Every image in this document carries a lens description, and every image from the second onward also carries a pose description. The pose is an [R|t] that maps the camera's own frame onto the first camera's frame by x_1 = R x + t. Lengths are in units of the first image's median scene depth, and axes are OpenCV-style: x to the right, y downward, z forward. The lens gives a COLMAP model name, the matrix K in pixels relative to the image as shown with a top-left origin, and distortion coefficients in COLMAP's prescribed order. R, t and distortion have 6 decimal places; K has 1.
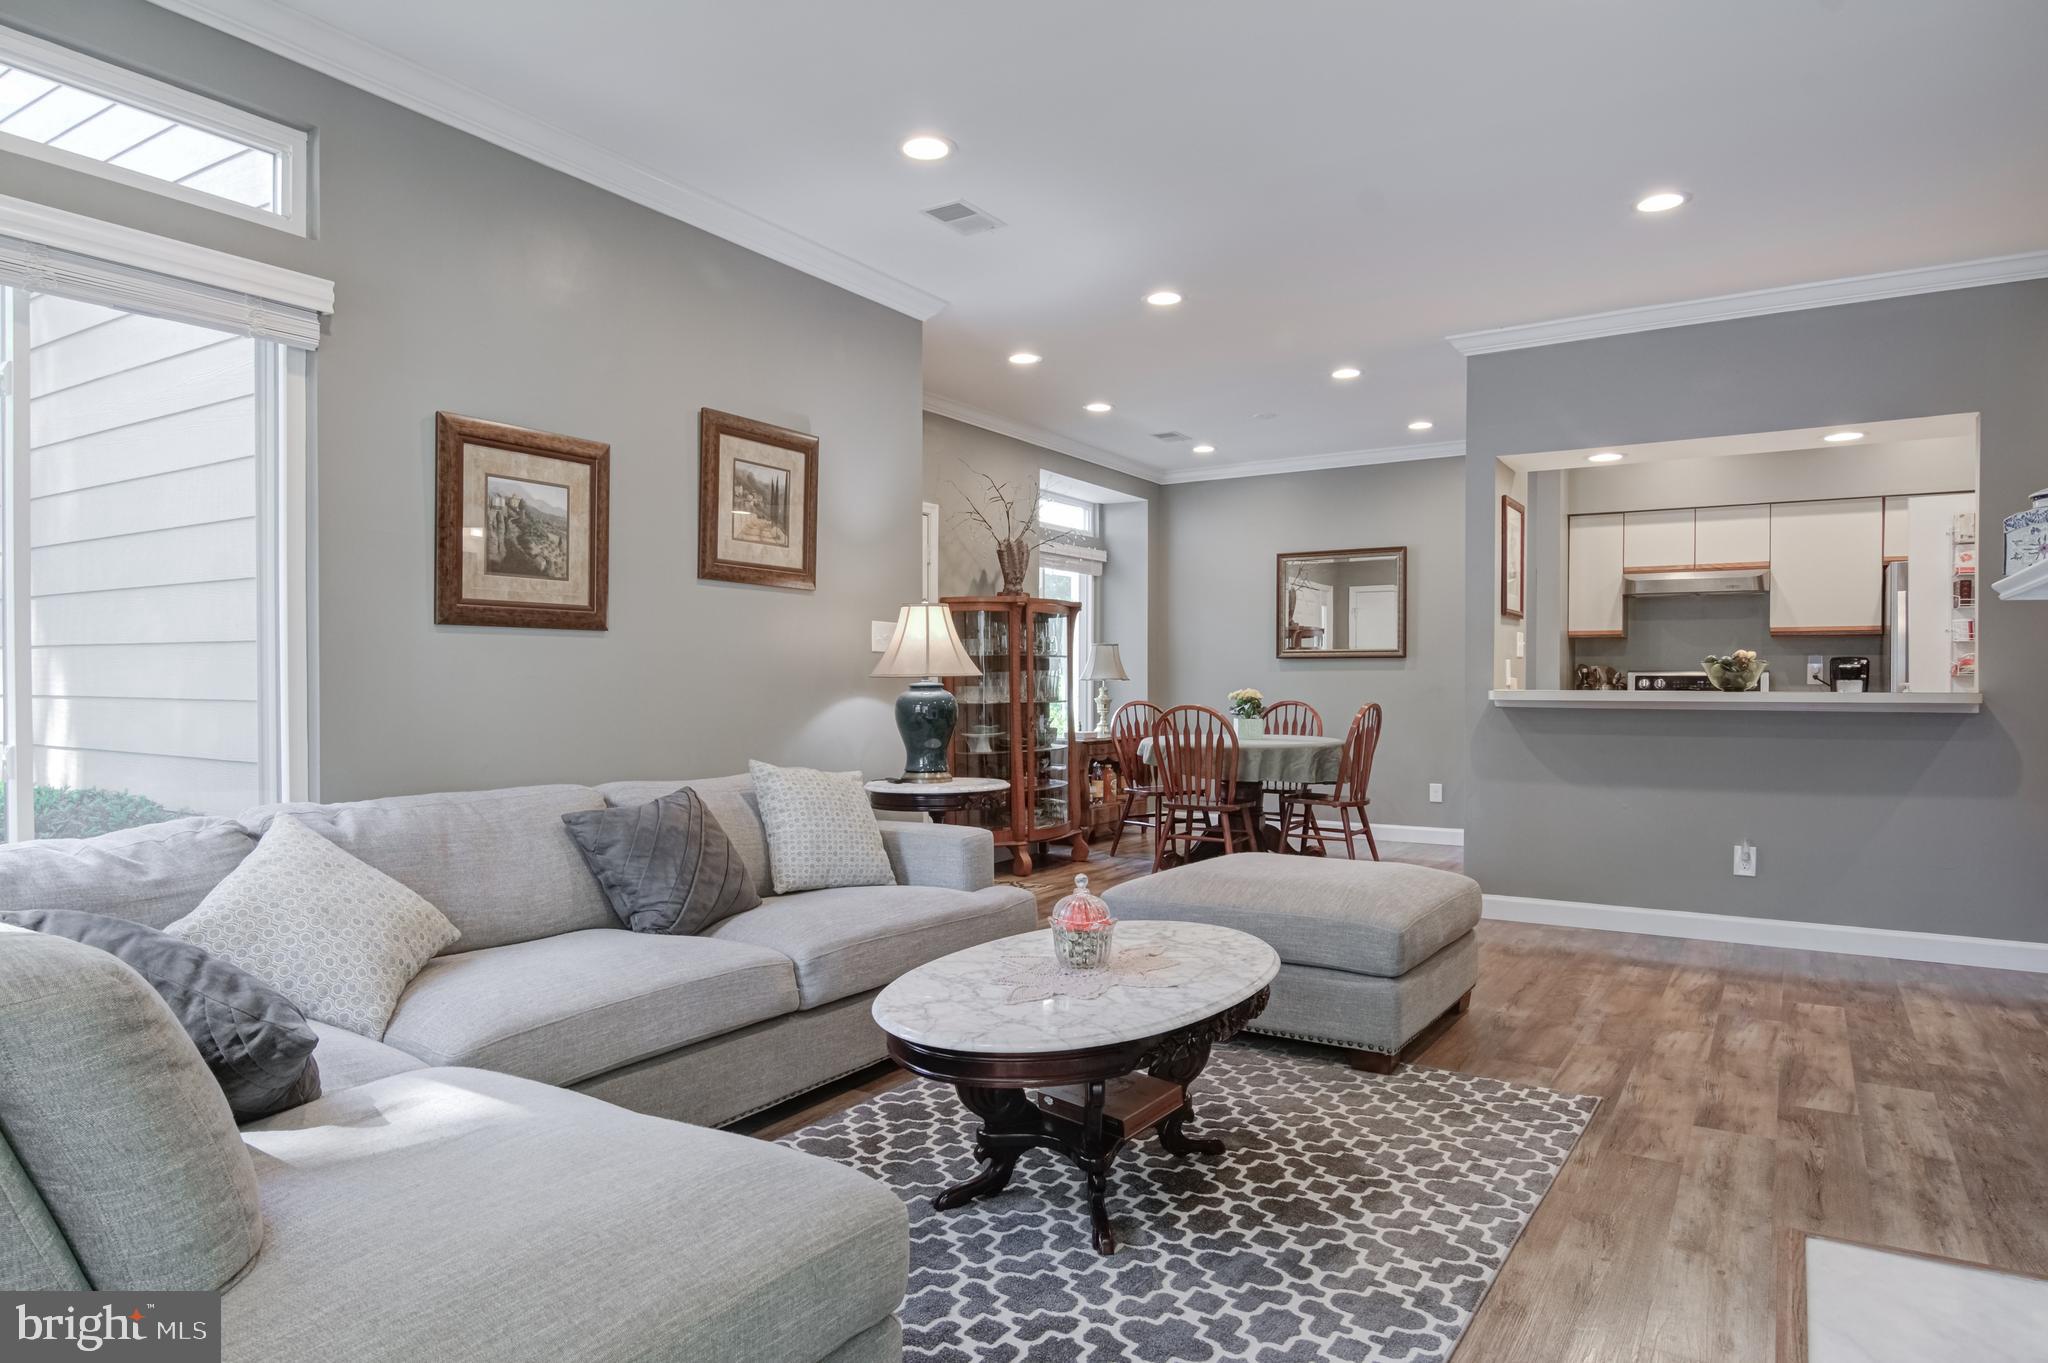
lens RADIAL K [[1217.8, 0, 1024.0], [0, 1217.8, 681.5], [0, 0, 1]] dist [0.000322, 0.000017]
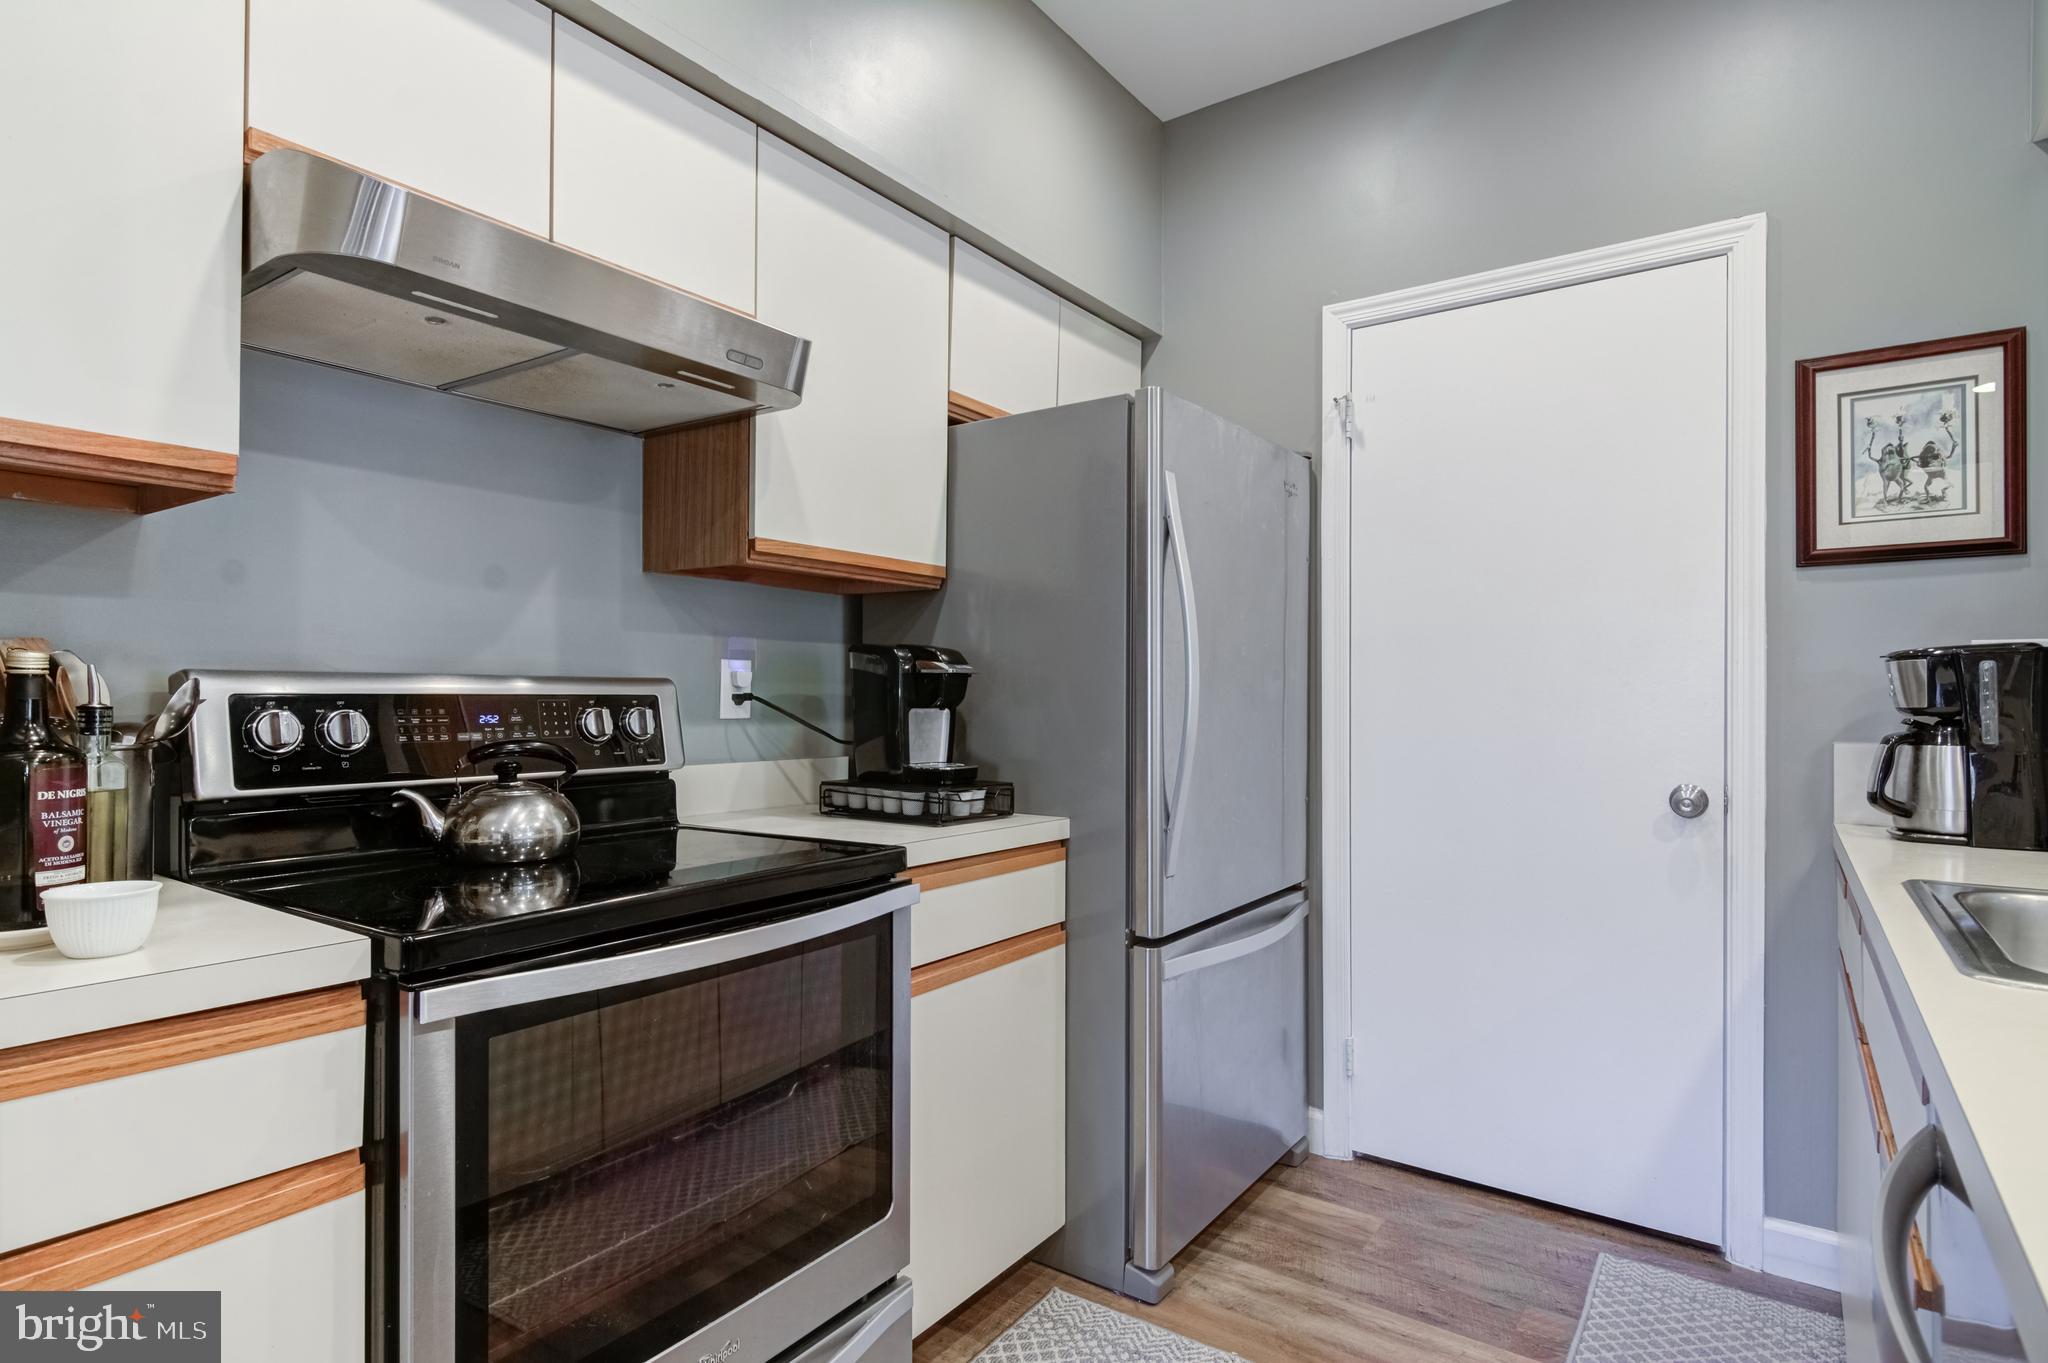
lens RADIAL K [[1062.1, 0, 1024.0], [0, 1062.1, 681.5], [0, 0, 1]] dist [-0.000146, -0.000016]
pose [[0.044902, 0.010221, 0.998939, 0.328666], [0.002177, 0.999944, -0.010329, -0.004785], [-0.998989, 0.002638, 0.044877, 0.866846]]
